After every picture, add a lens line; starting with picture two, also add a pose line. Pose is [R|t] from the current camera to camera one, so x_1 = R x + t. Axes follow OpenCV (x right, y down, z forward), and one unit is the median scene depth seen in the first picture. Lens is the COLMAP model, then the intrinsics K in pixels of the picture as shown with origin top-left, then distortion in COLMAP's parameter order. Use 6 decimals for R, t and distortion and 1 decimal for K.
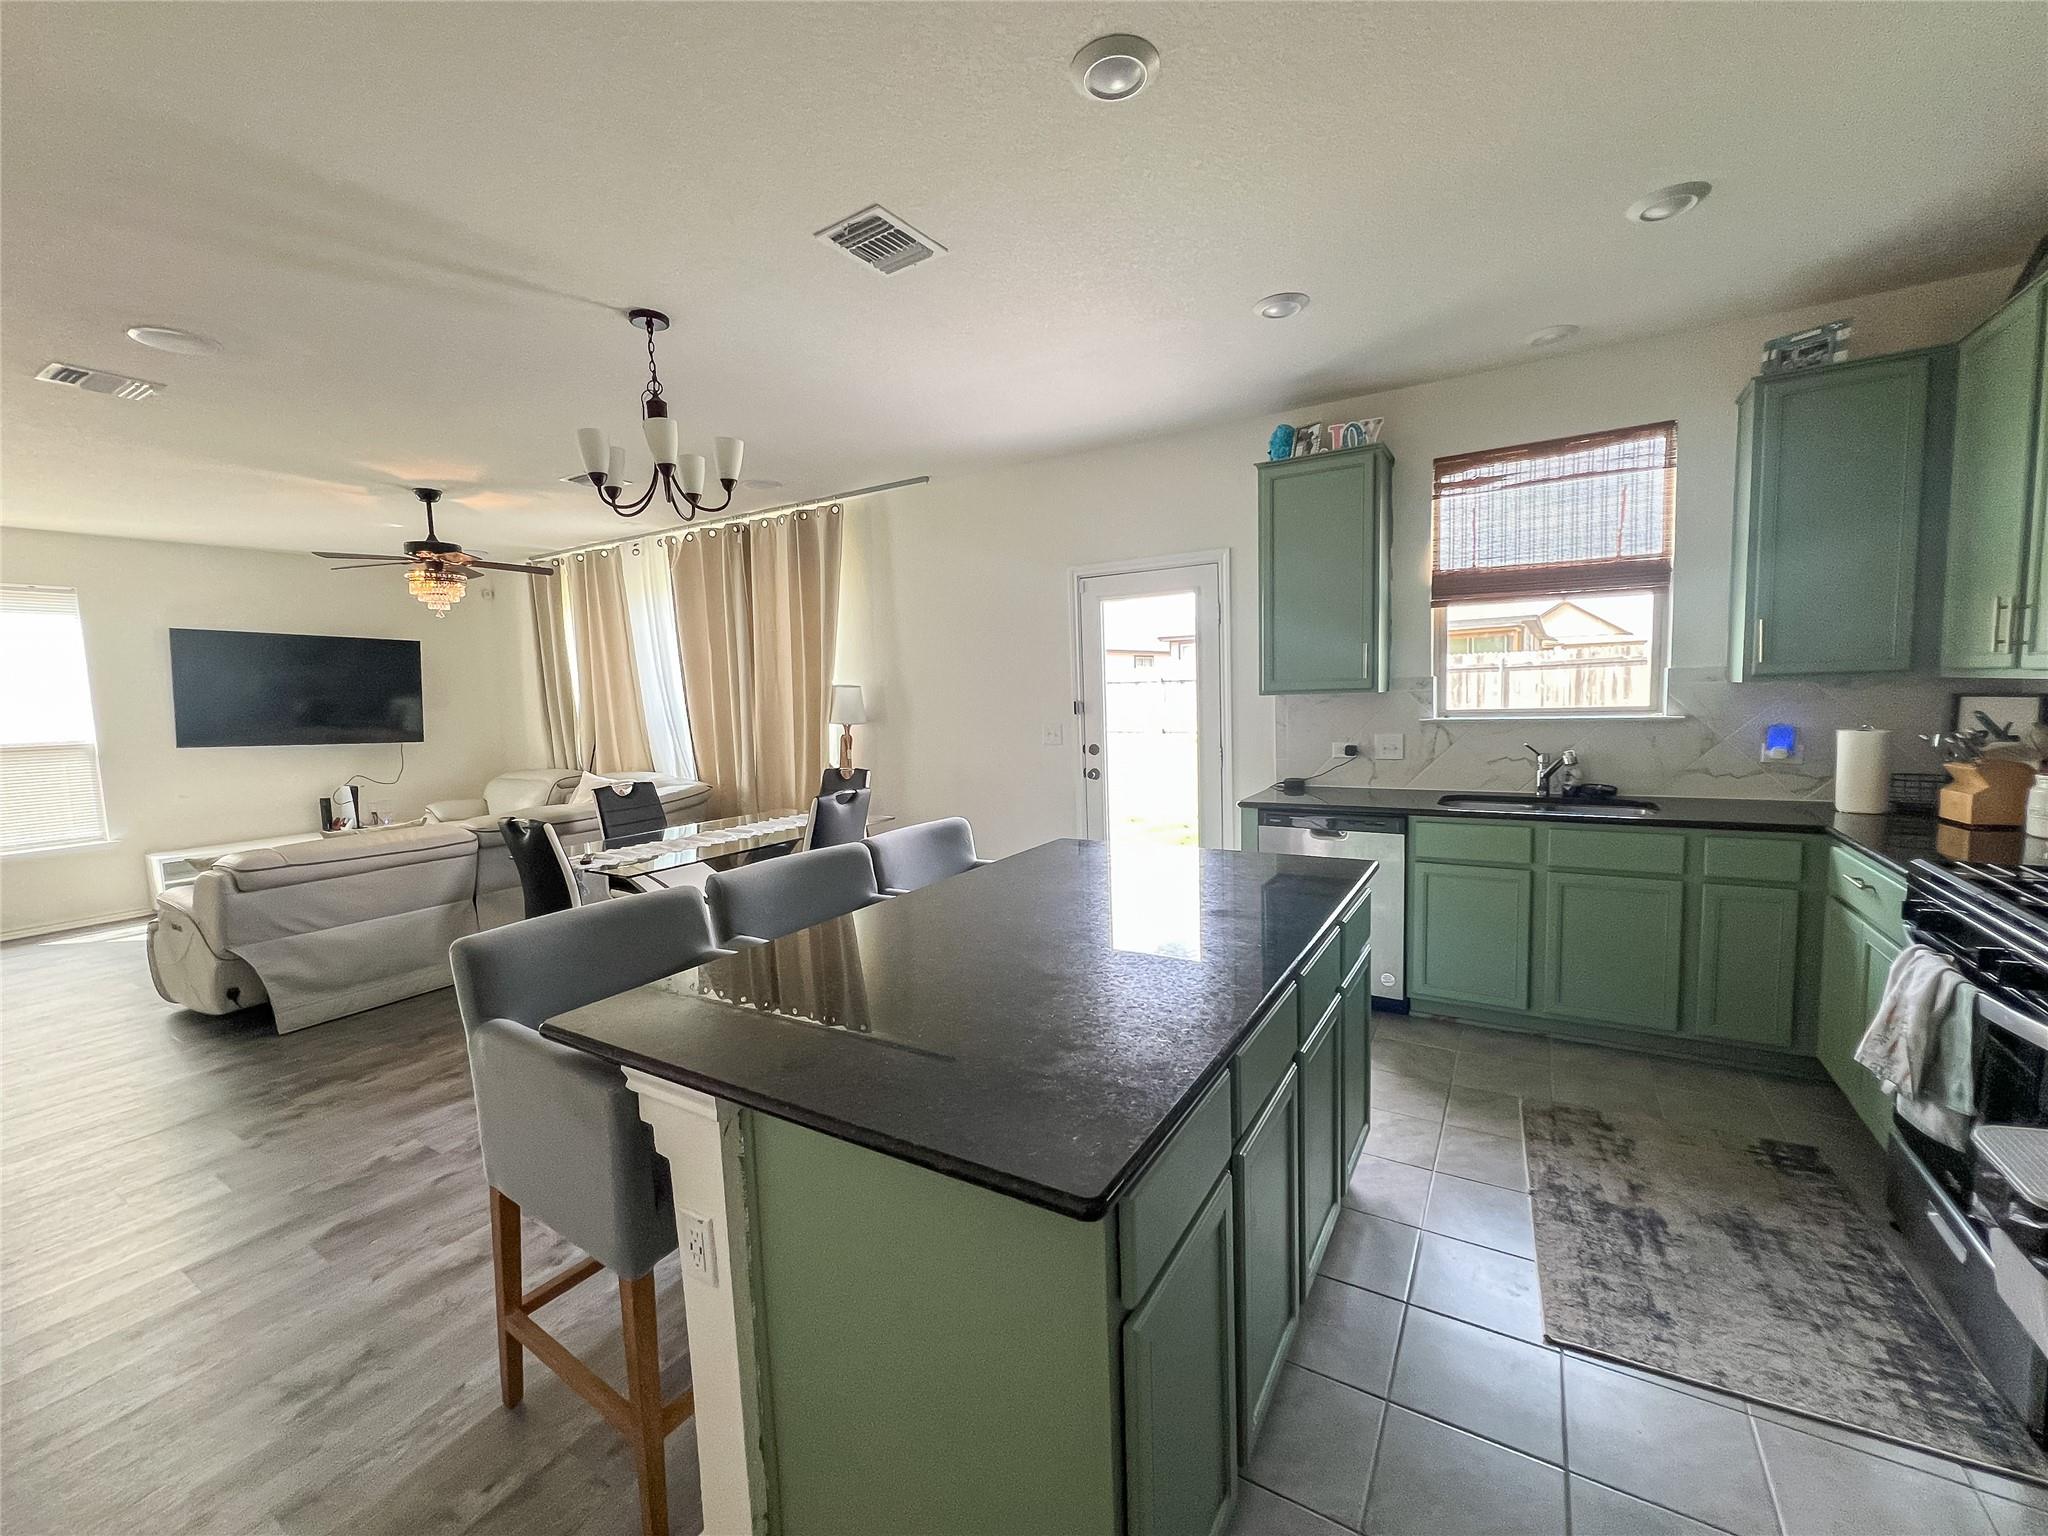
lens RADIAL K [[841.0, 0, 1009.5], [0, 841.0, 760.5], [0, 0, 1]] dist [0.003024, 0.000586]
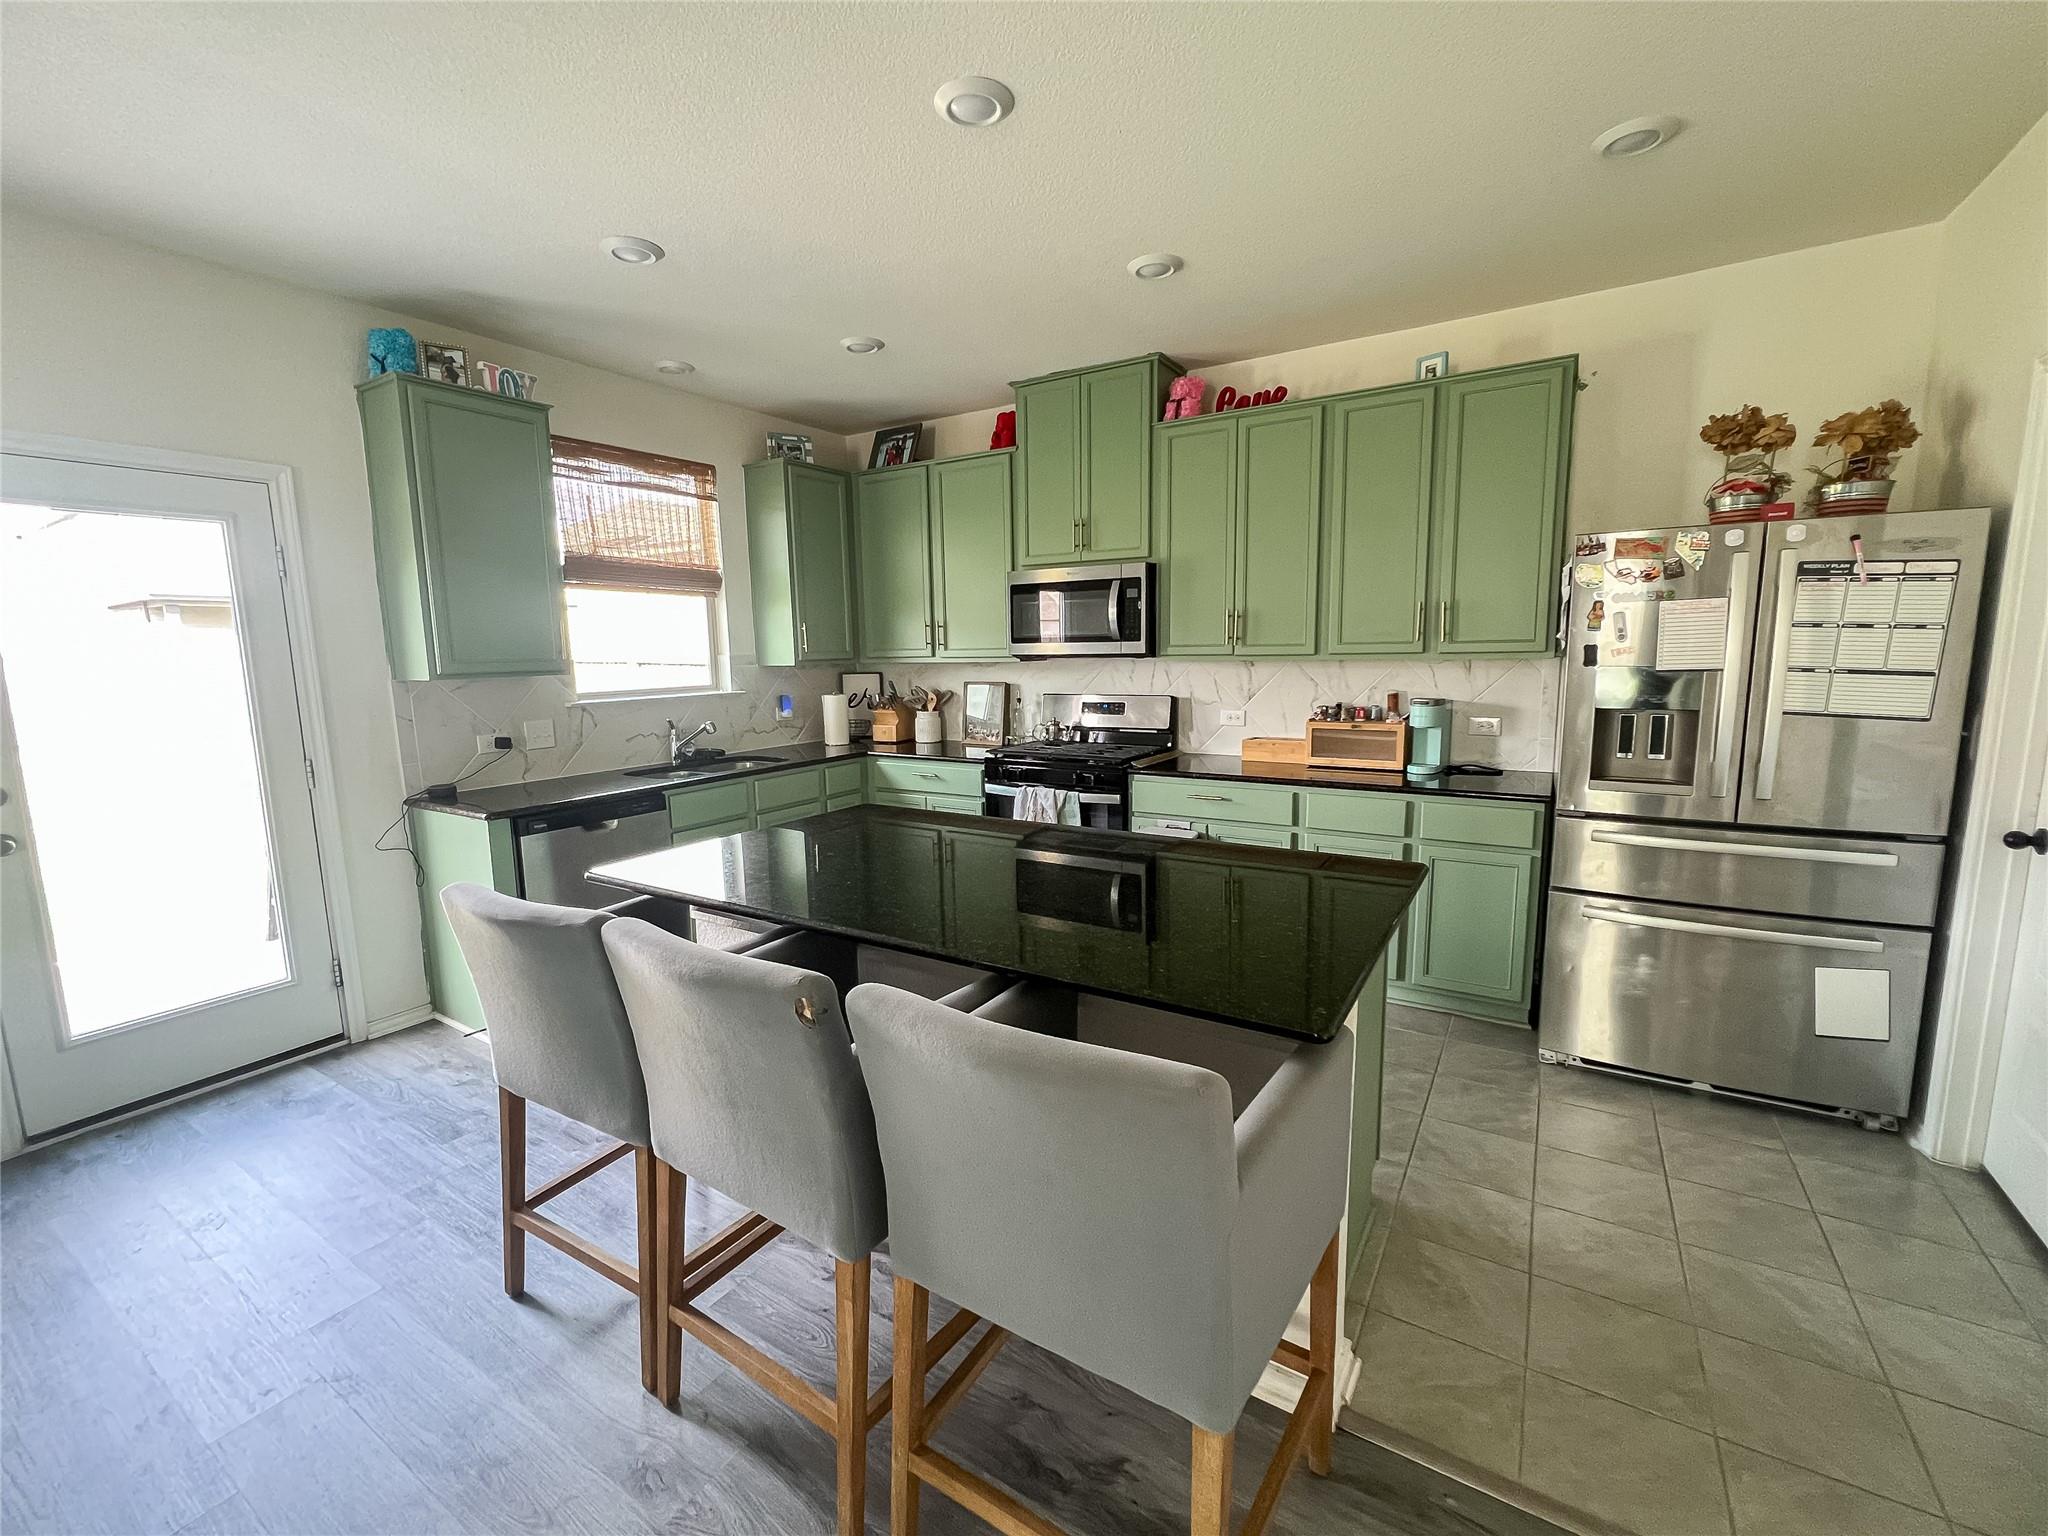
lens RADIAL K [[864.6, 0, 1028.9], [0, 864.6, 768.0], [0, 0, 1]] dist [-0.001895, 0.000558]
pose [[-0.003262, -0.105225, 0.994443, -0.452027], [0.104443, 0.988974, 0.104989, -0.021718], [-0.994526, 0.104205, 0.007764, 0.415323]]
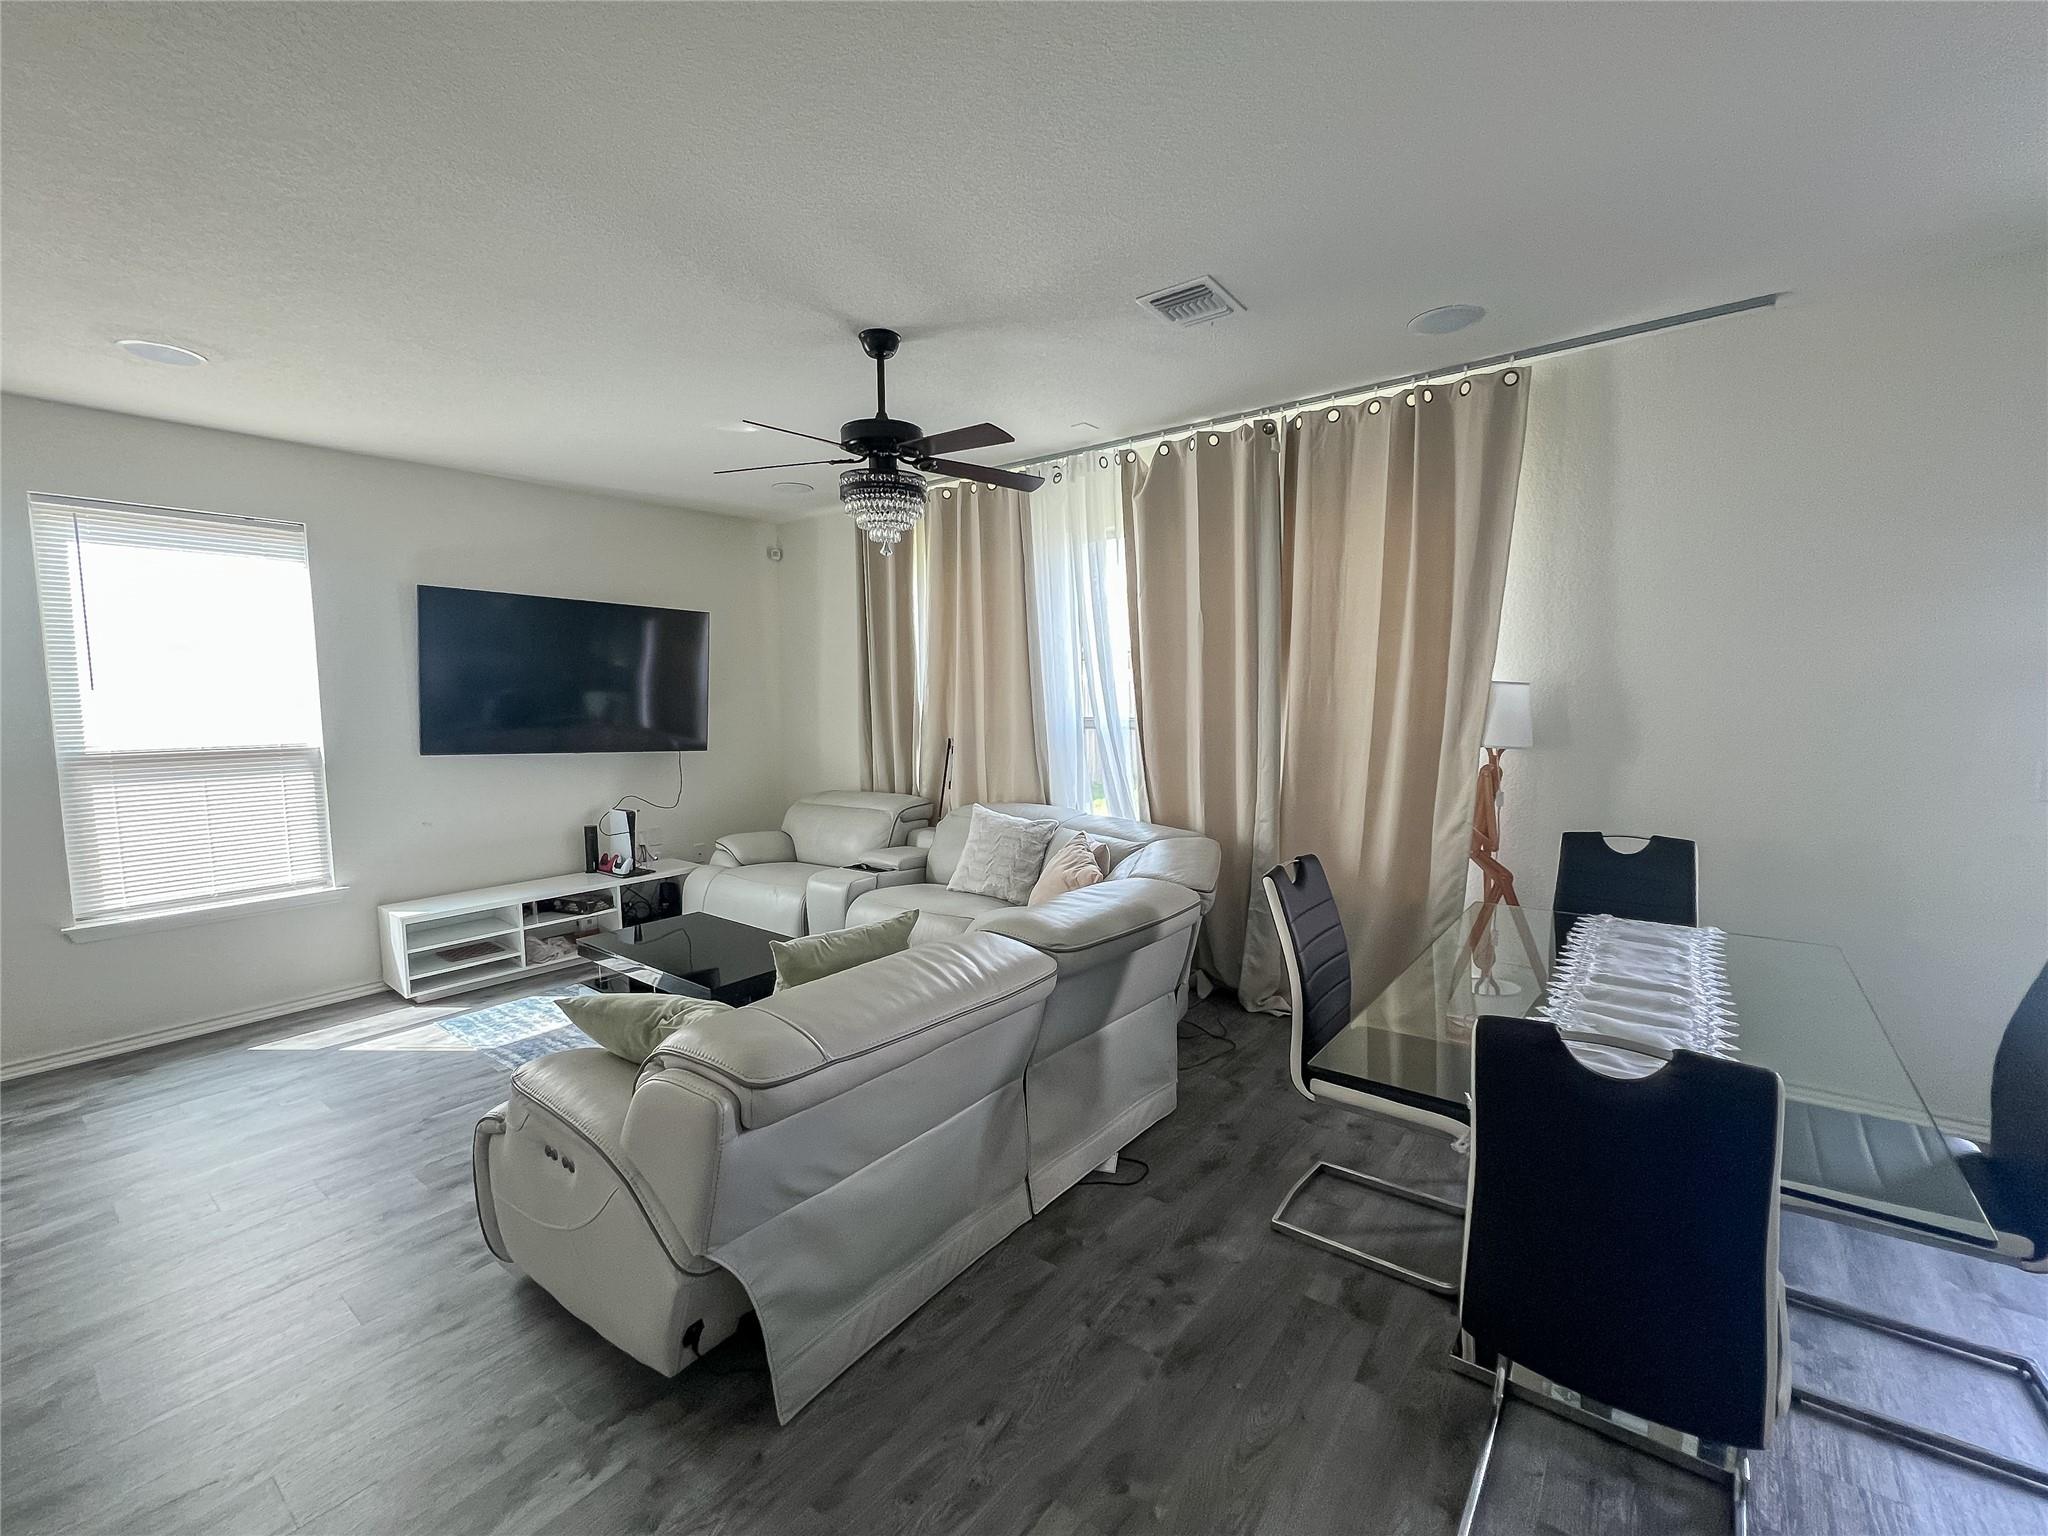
lens RADIAL K [[864.6, 0, 1021.9], [0, 864.6, 766.7], [0, 0, 1]] dist [-0.001895, 0.000558]
pose [[0.995218, 0.026550, -0.094003, -0.601215], [-0.026512, 0.999647, 0.001648, -0.028637], [0.094014, 0.000852, 0.995571, 0.470424]]
